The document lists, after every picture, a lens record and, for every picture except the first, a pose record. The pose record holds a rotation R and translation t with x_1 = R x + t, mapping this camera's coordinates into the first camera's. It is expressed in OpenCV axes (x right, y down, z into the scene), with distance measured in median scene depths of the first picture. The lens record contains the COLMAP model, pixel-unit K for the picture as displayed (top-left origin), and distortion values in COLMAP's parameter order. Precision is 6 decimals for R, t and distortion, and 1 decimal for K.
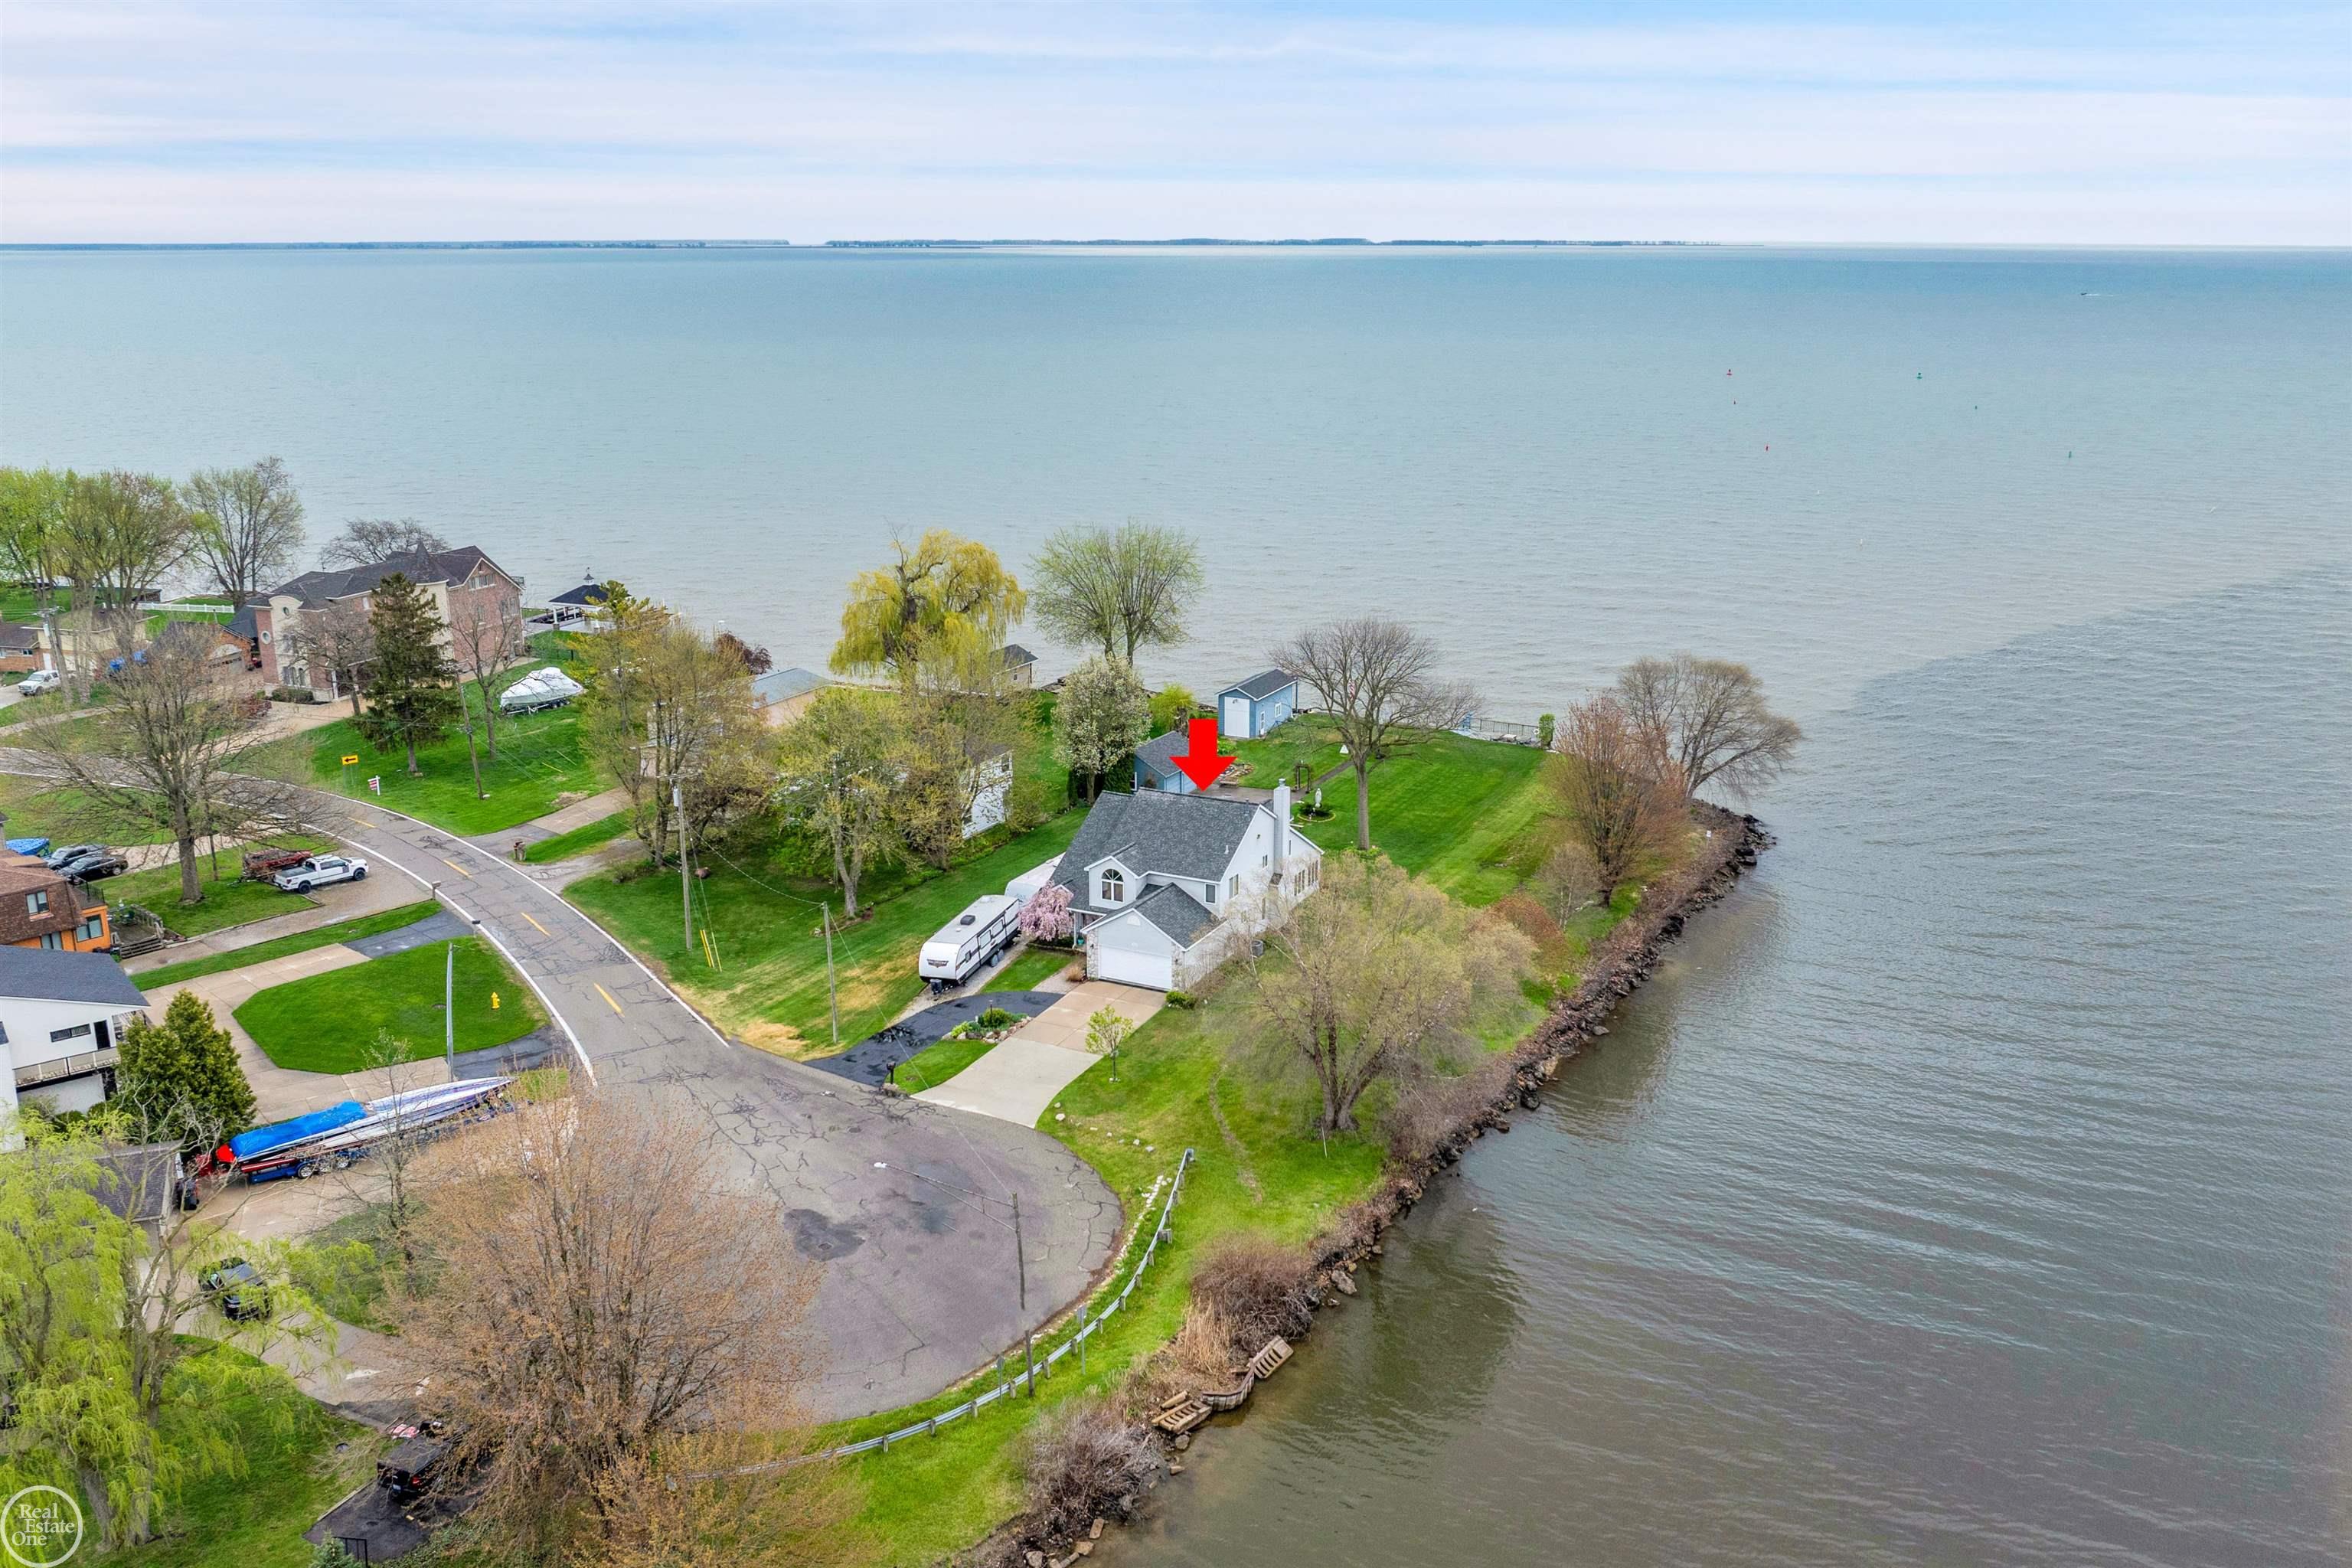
lens RADIAL K [[2026.8, 0, 1177.8], [0, 2026.8, 691.4], [0, 0, 1]] dist [-0.022249, -0.016546]
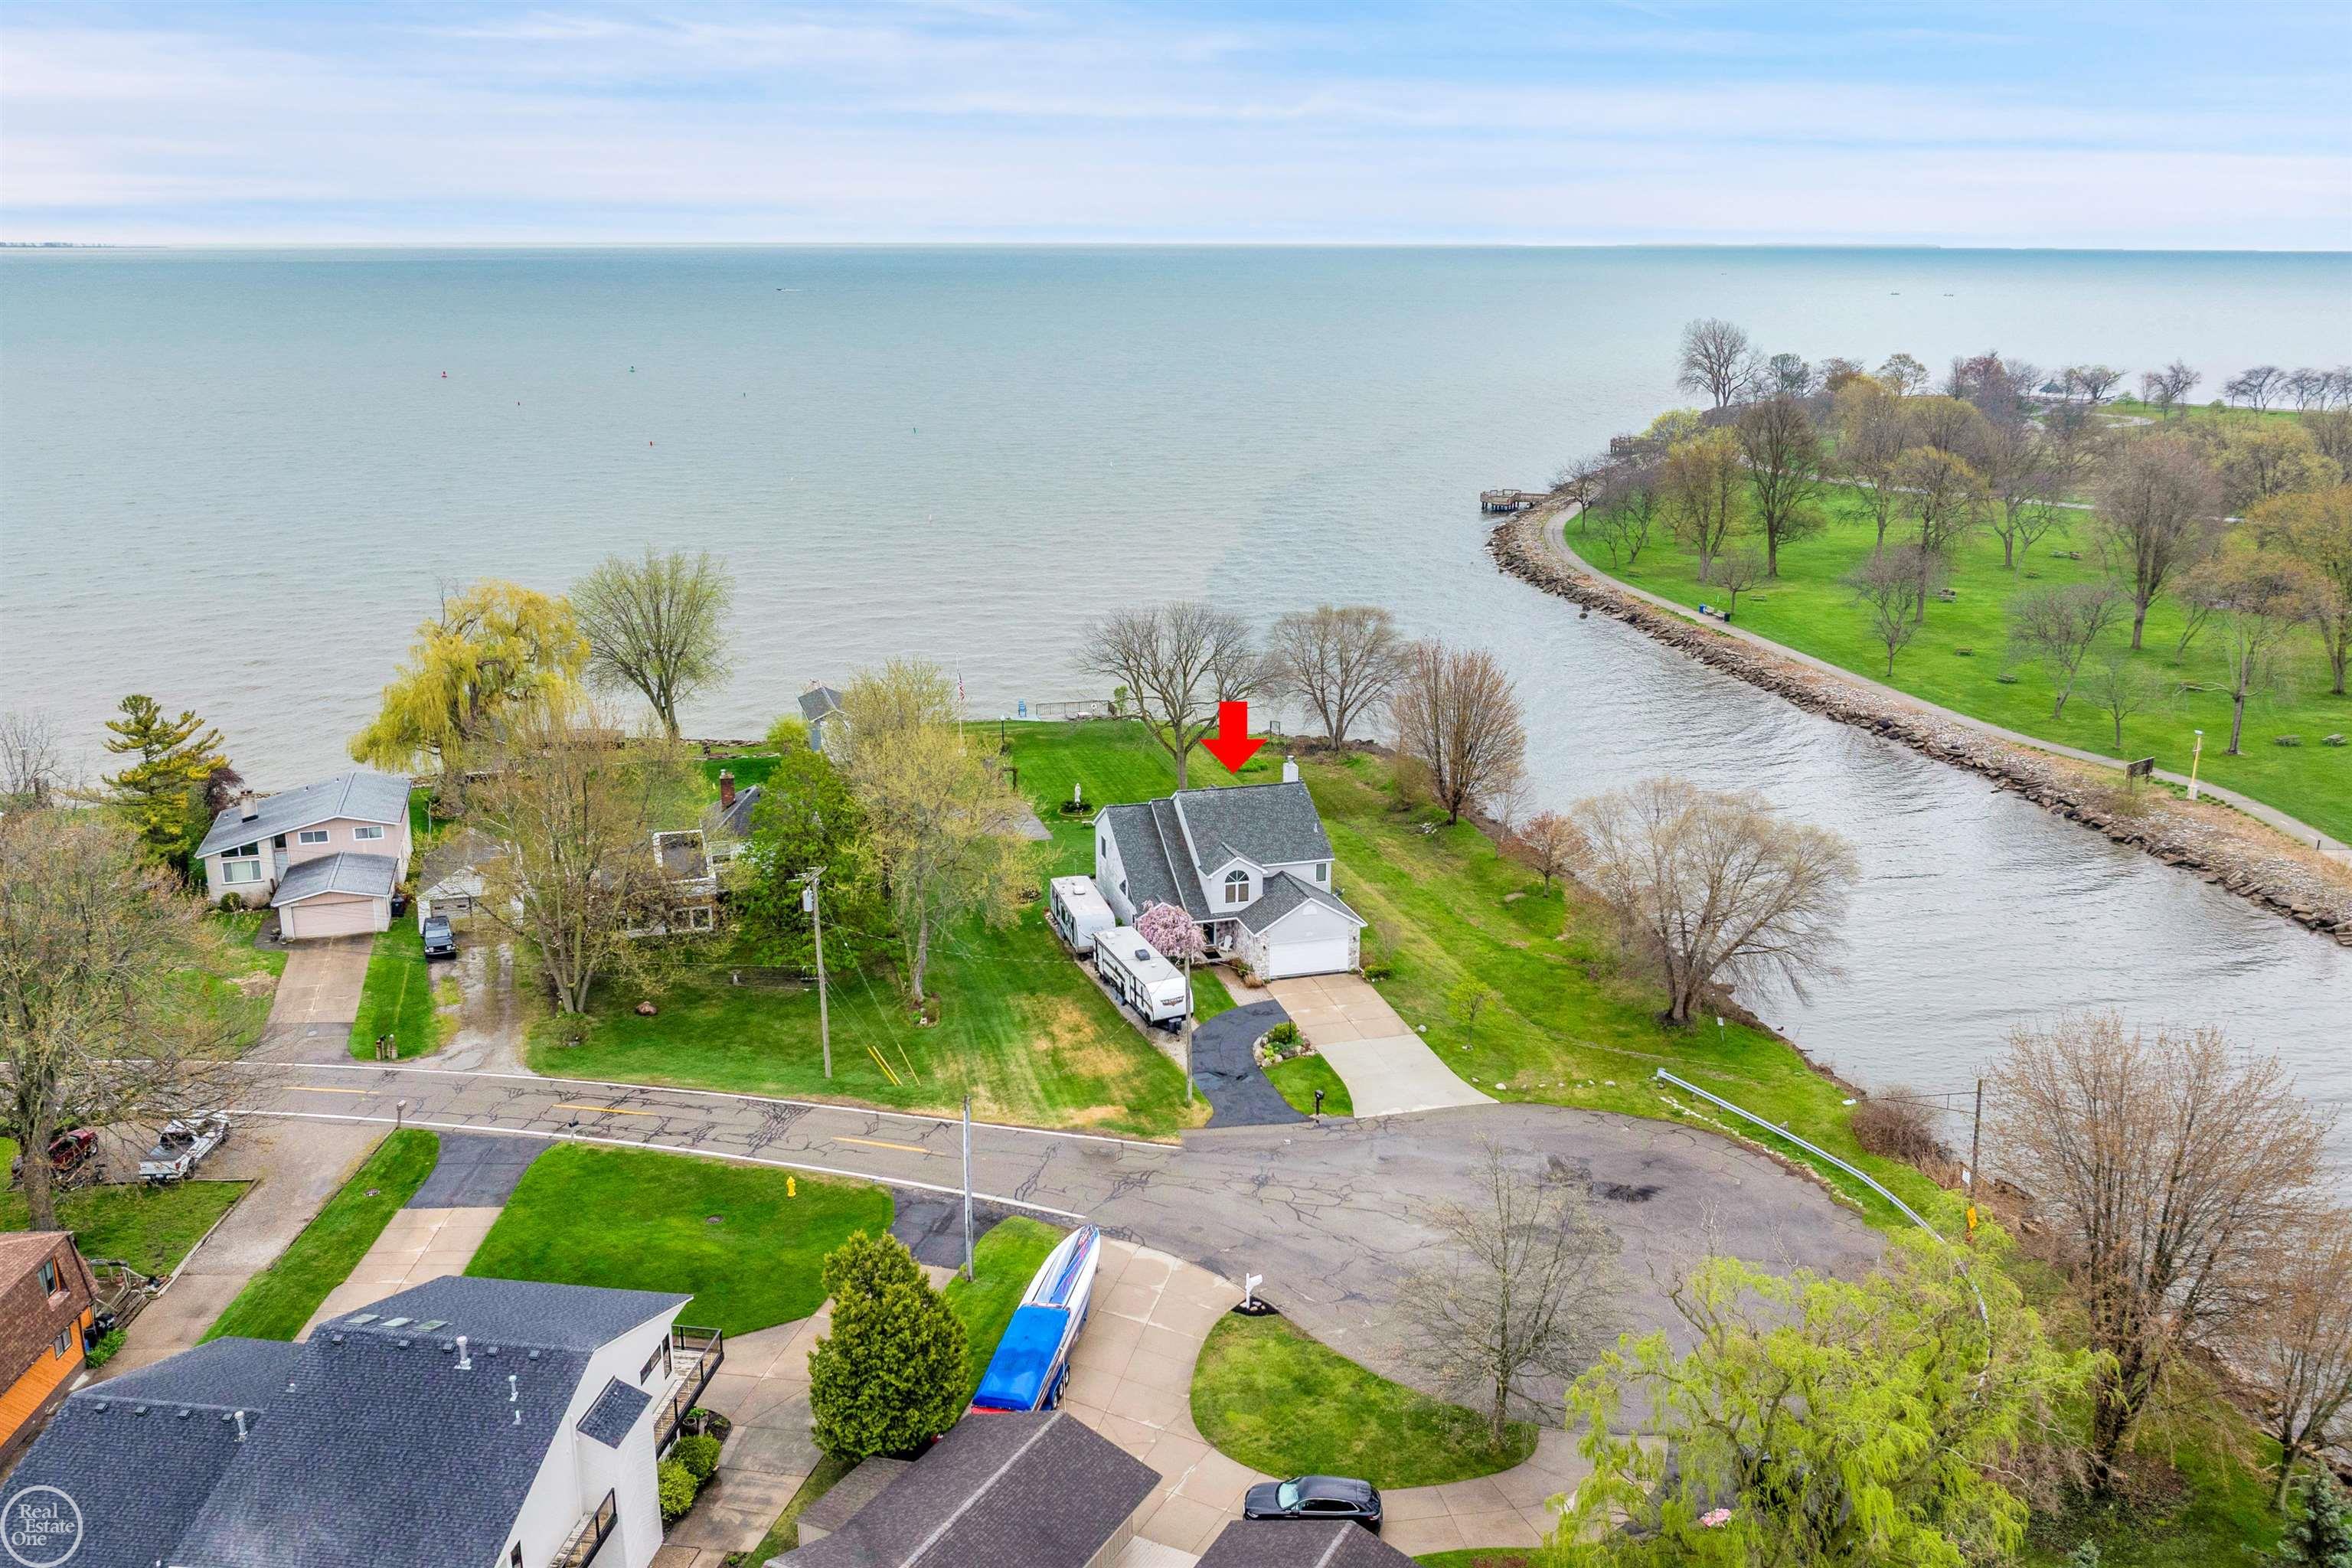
lens RADIAL K [[2026.8, 0, 1177.8], [0, 2026.8, 691.4], [0, 0, 1]] dist [-0.022249, -0.016546]
pose [[0.726796, -0.150563, 0.670148, -0.705149], [0.149964, 0.986924, 0.059093, -0.061045], [-0.670283, 0.057549, 0.739871, 0.288240]]
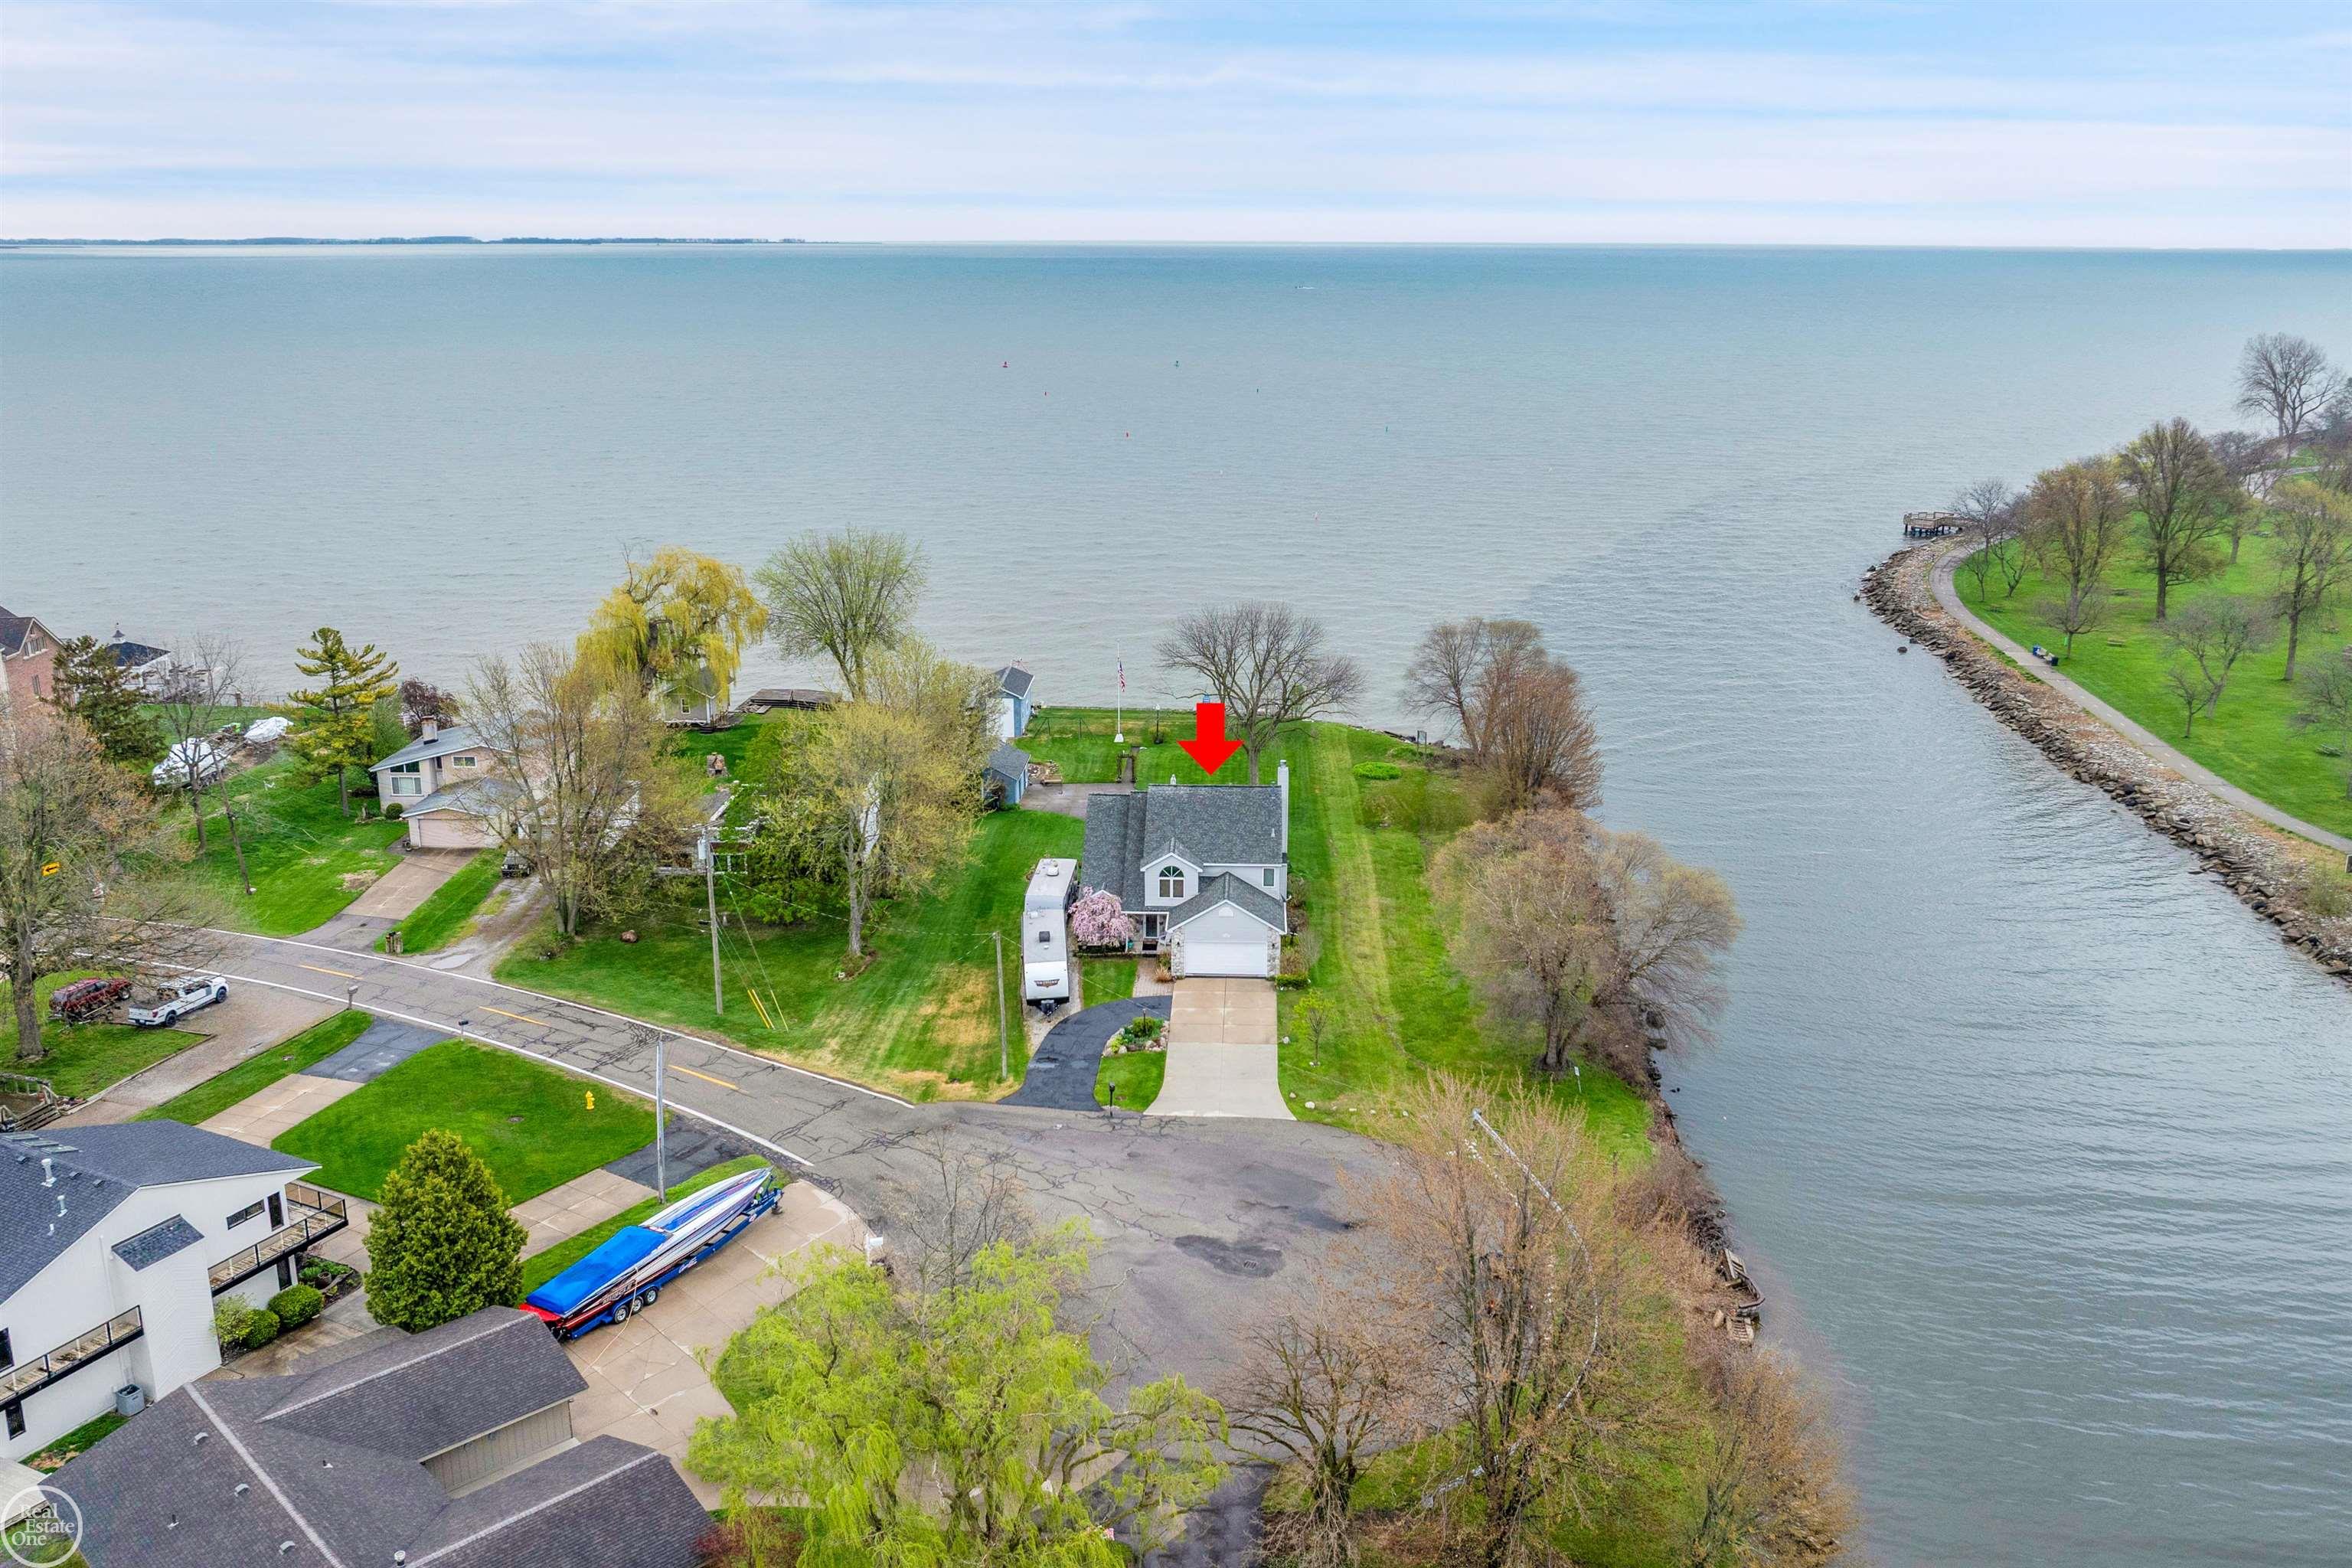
lens RADIAL K [[2026.8, 0, 1177.8], [0, 2026.8, 691.4], [0, 0, 1]] dist [-0.022249, -0.016546]
pose [[0.908051, -0.090934, 0.408870, -0.432945], [0.090237, 0.995698, 0.021042, -0.018687], [-0.409025, 0.017788, 0.912350, 0.087420]]
